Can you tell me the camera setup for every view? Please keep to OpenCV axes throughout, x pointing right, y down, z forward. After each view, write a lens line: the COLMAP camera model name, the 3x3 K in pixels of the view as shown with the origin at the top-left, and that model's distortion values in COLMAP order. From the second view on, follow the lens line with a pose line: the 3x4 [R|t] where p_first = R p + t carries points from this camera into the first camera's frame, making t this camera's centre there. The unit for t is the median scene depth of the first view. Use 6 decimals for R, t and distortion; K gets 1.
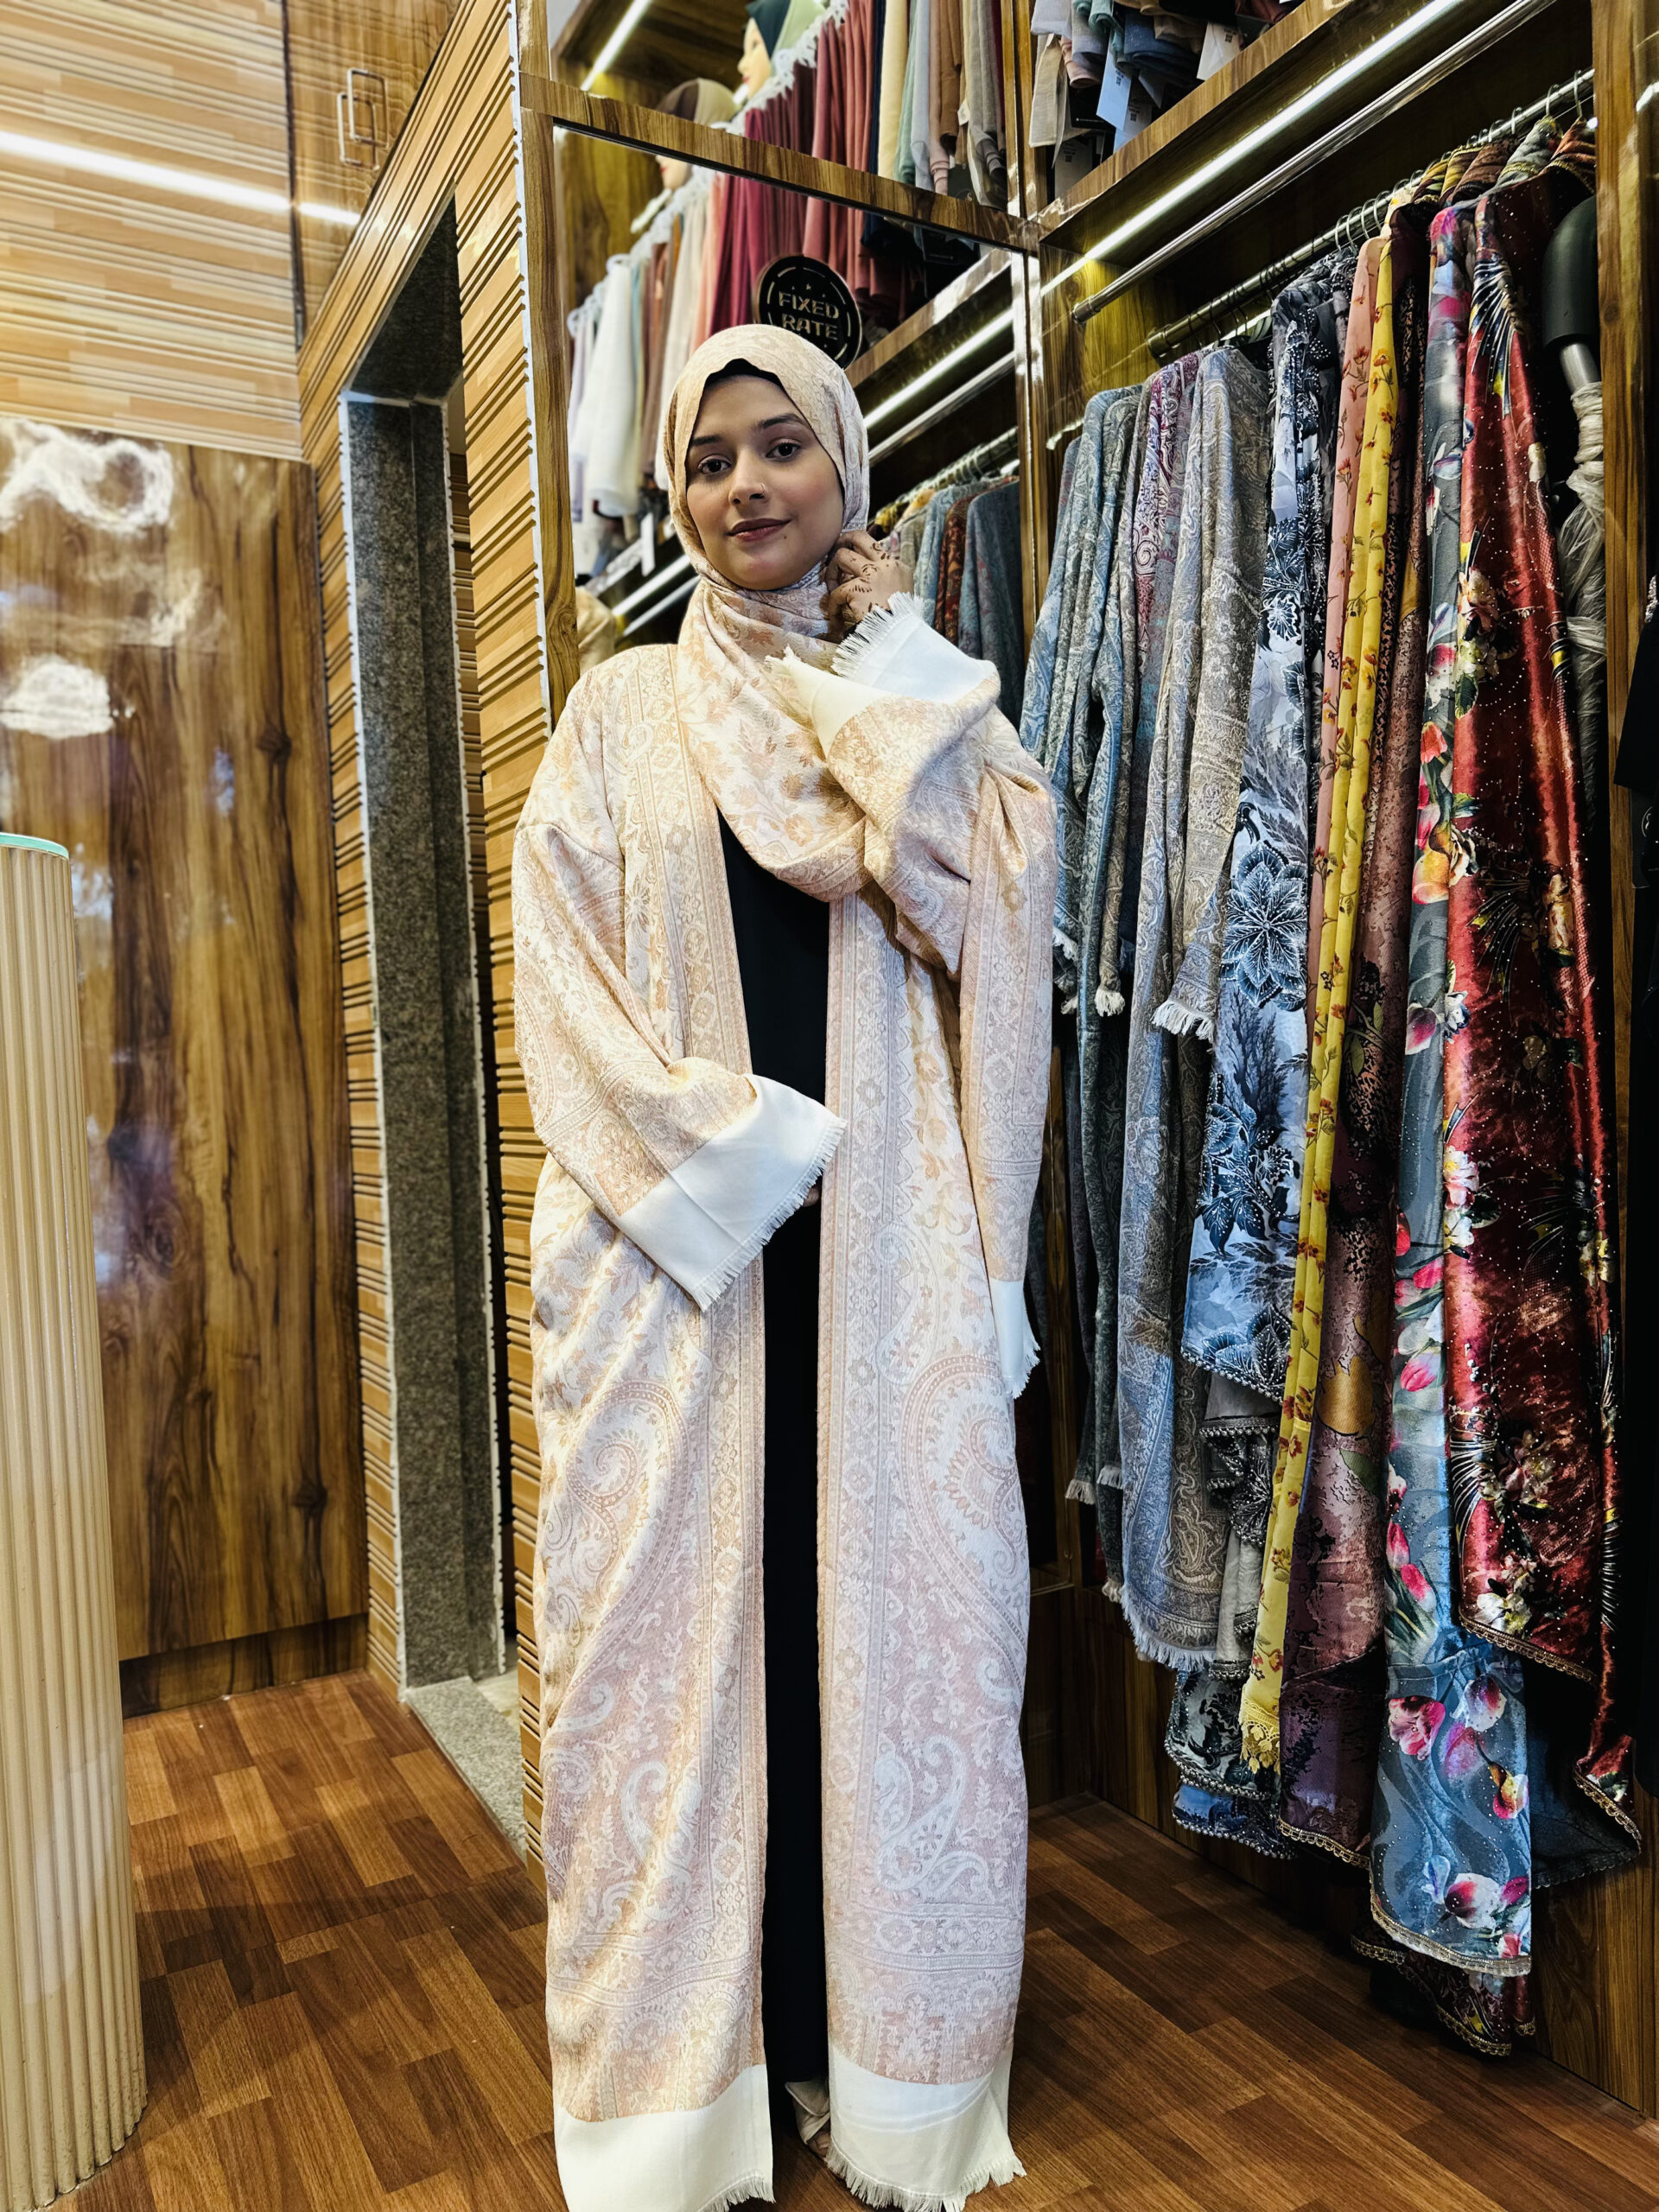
lens RADIAL K [[1570.6, 0, 824.7], [0, 1570.6, 1130.6], [0, 0, 1]] dist [0.017863, -0.031002]
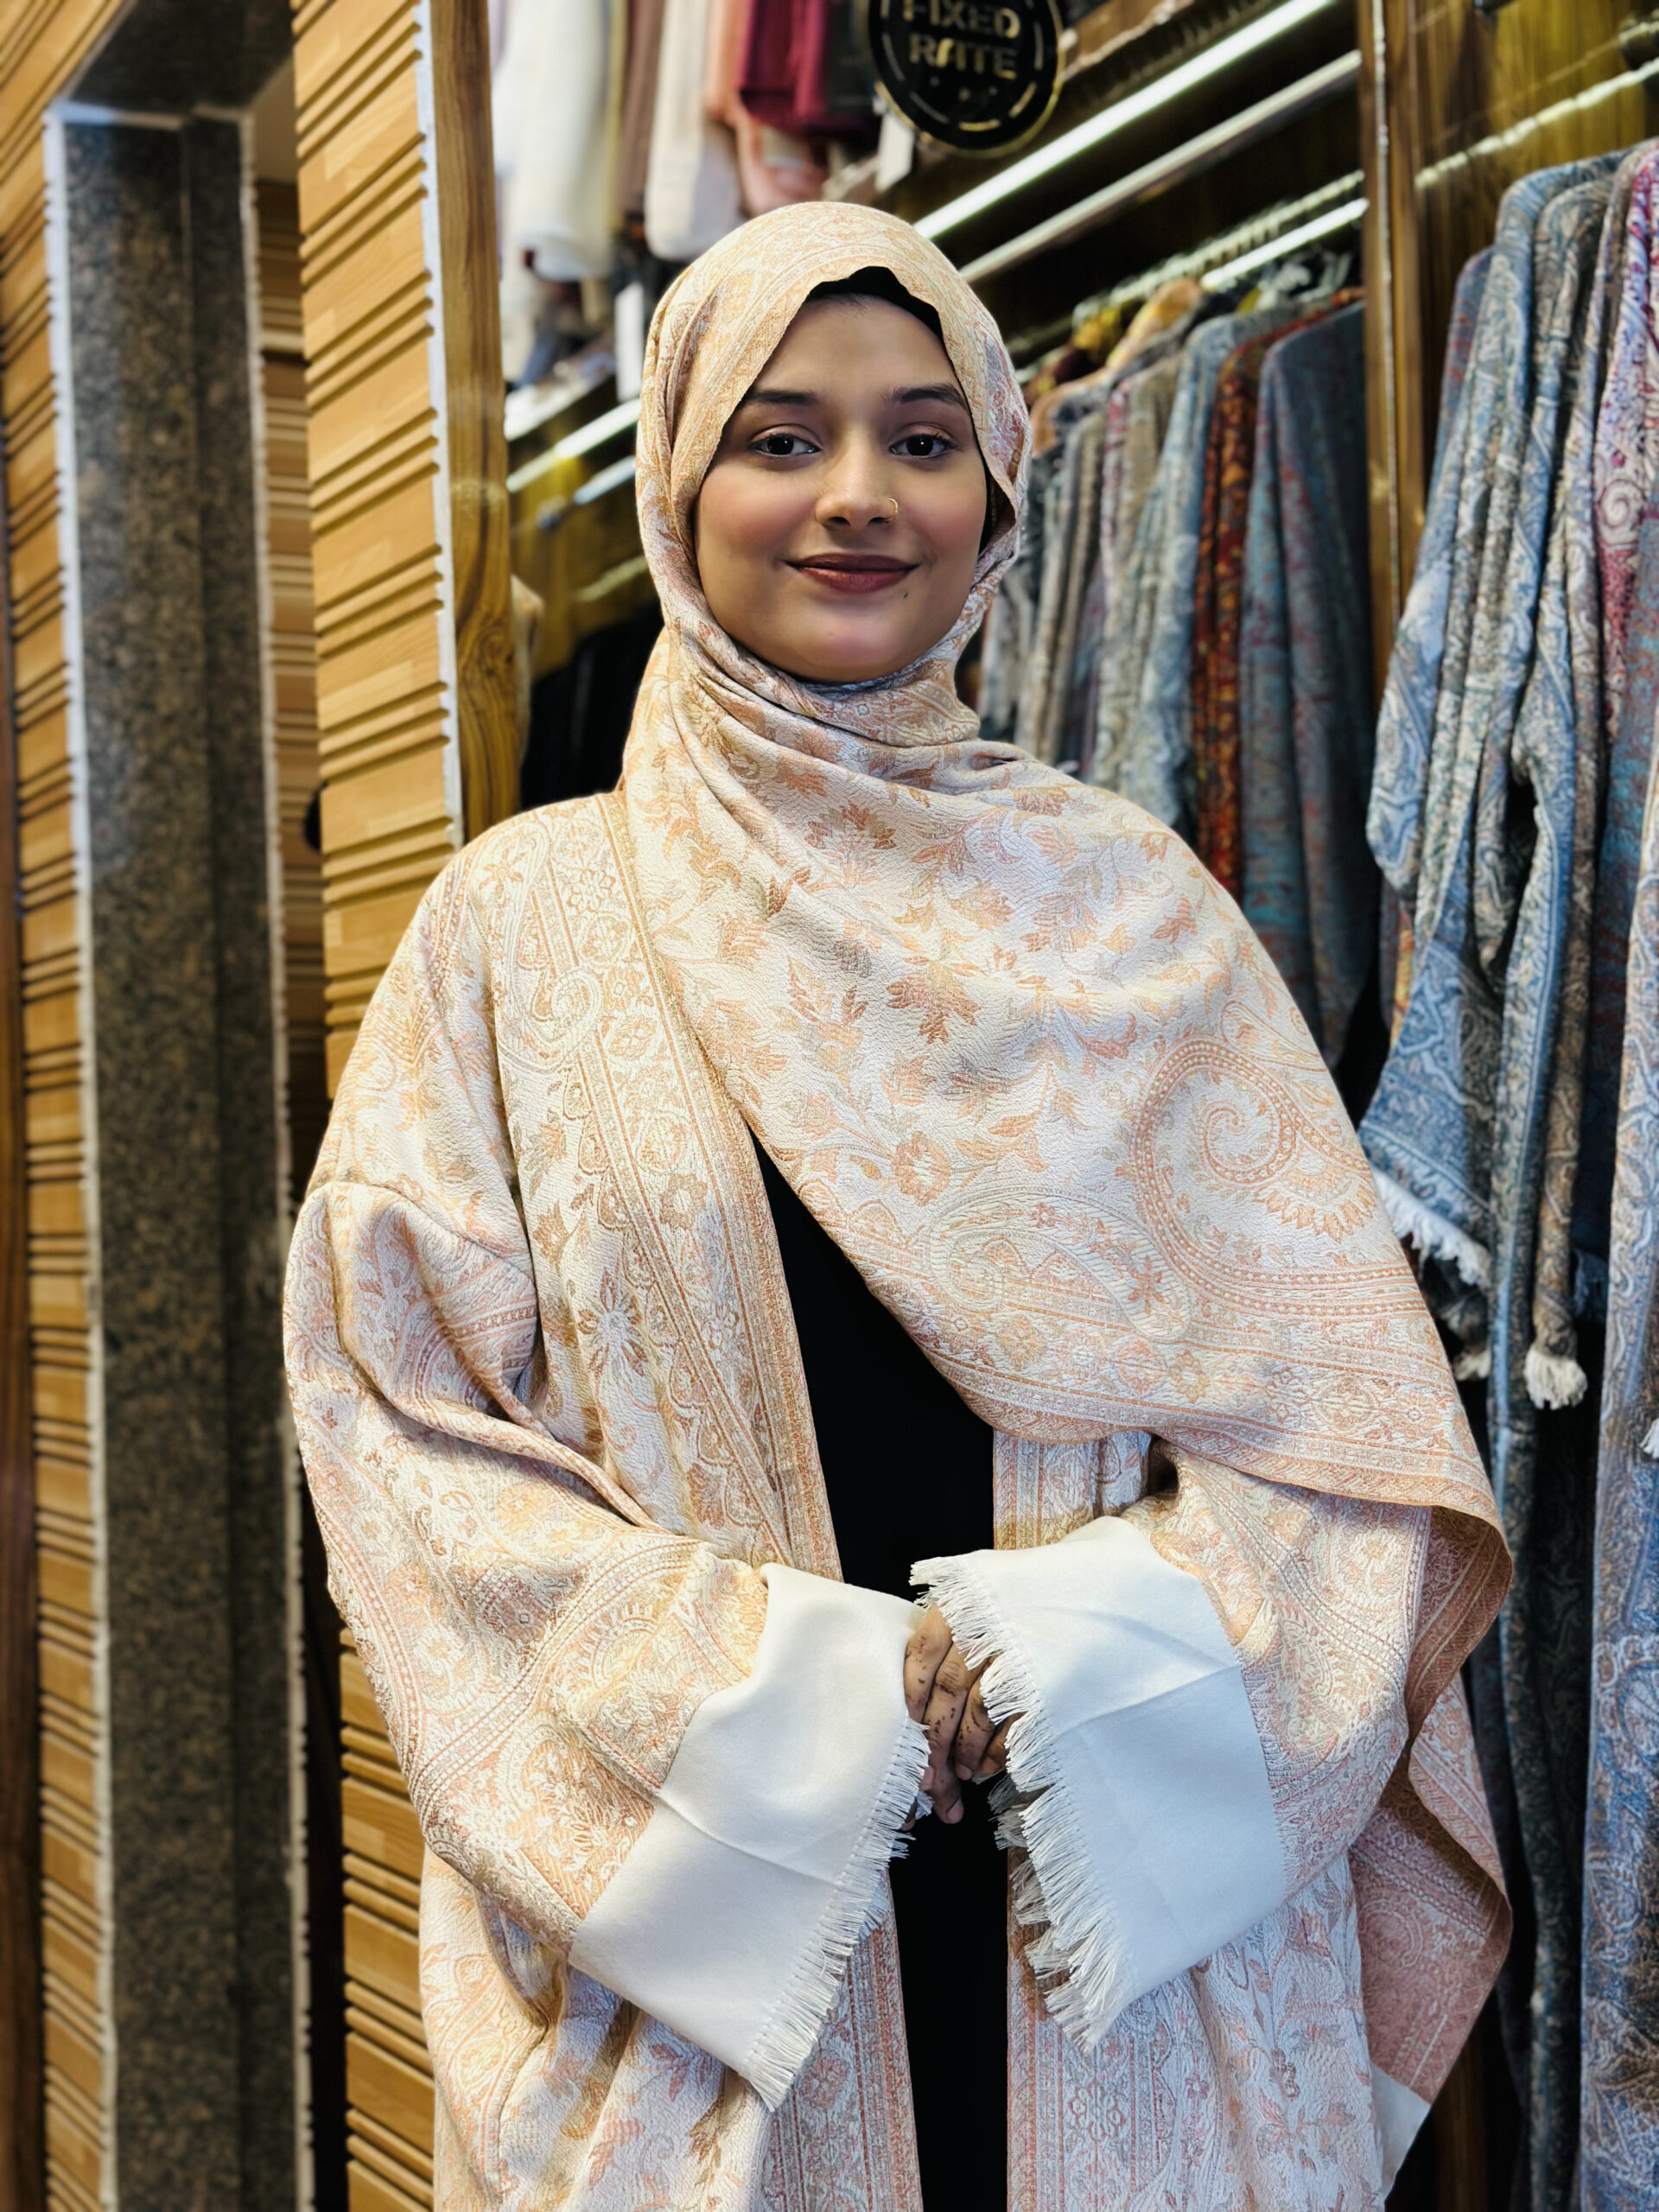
lens RADIAL K [[3115.4, 0, 823.0], [0, 3115.4, 1111.0], [0, 0, 1]] dist [0.106388, 0.000000]
pose [[0.999301, 0.006628, -0.036780, -0.013259], [-0.008680, 0.998399, -0.055897, -0.091681], [0.036350, 0.056177, 0.997759, -0.016566]]
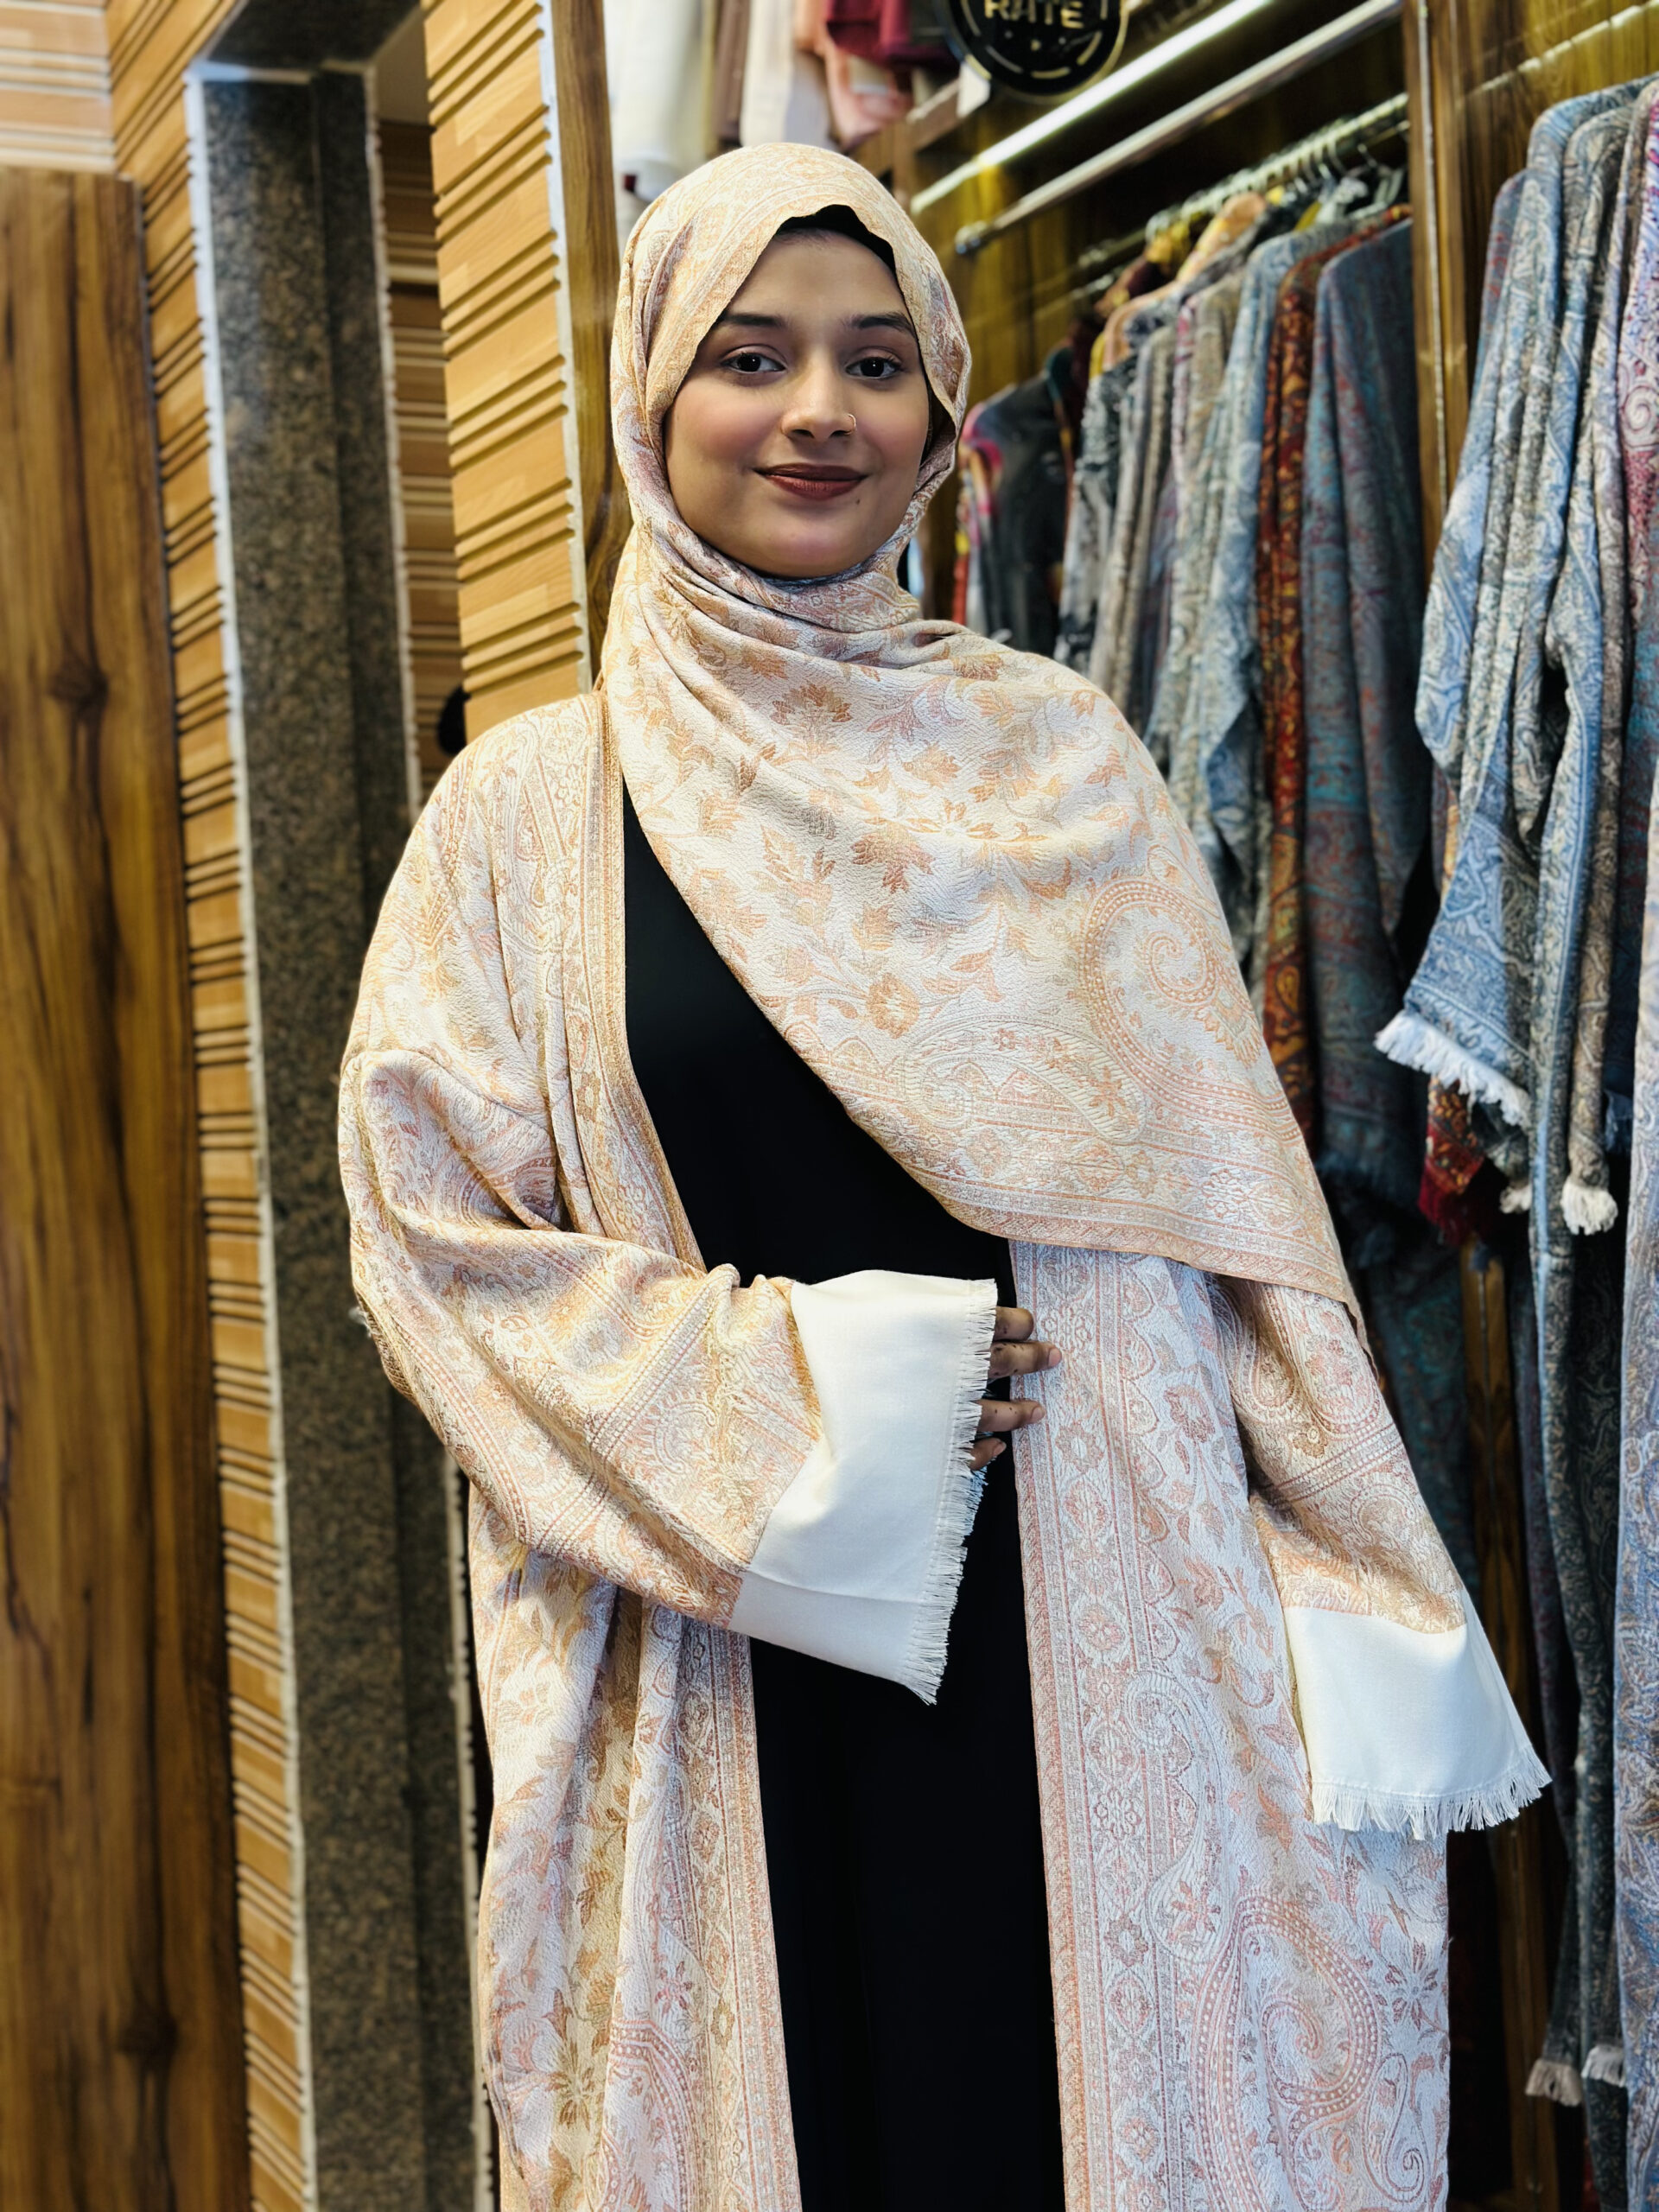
lens RADIAL K [[3115.4, 0, 818.3], [0, 3115.4, 1117.3], [0, 0, 1]] dist [0.106388, 0.000000]
pose [[0.997385, -0.012174, -0.071234, -0.009579], [0.010952, 0.999786, -0.017522, -0.081644], [0.071432, 0.016696, 0.997306, -0.114230]]
